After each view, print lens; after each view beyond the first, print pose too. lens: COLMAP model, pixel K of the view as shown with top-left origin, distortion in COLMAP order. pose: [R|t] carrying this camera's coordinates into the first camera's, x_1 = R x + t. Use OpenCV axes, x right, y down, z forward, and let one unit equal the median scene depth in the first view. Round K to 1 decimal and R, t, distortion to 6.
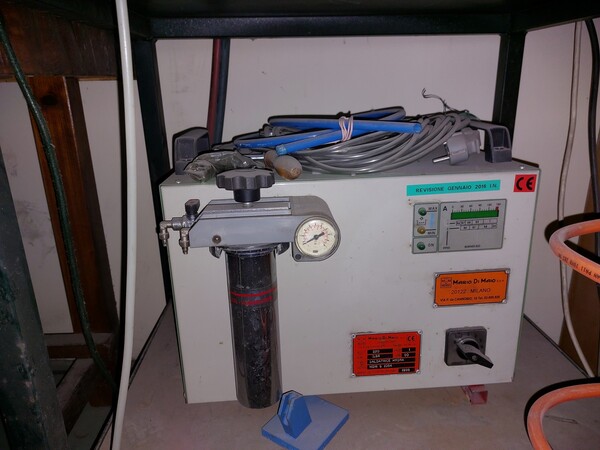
lens RADIAL K [[432.9, 0, 299.4], [0, 432.9, 225.0], [0, 0, 1]] dist [0.033006, -0.002876]
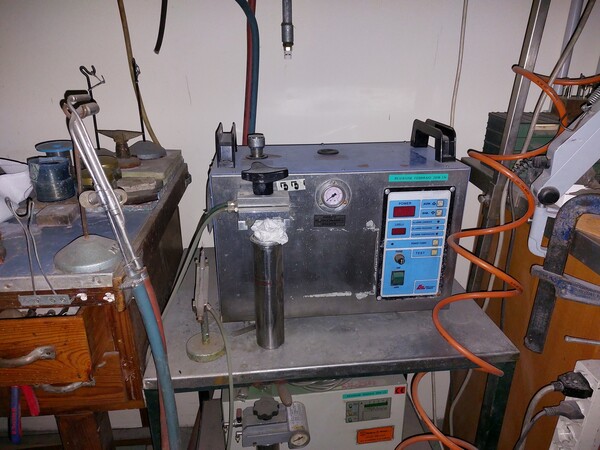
lens RADIAL K [[432.9, 0, 300.3], [0, 432.9, 224.4], [0, 0, 1]] dist [0.033006, -0.002876]
pose [[0.997938, 0.005076, 0.063985, -0.084599], [-0.009507, 0.997562, 0.069137, -1.005532], [-0.063478, -0.069603, 0.995553, -0.948560]]
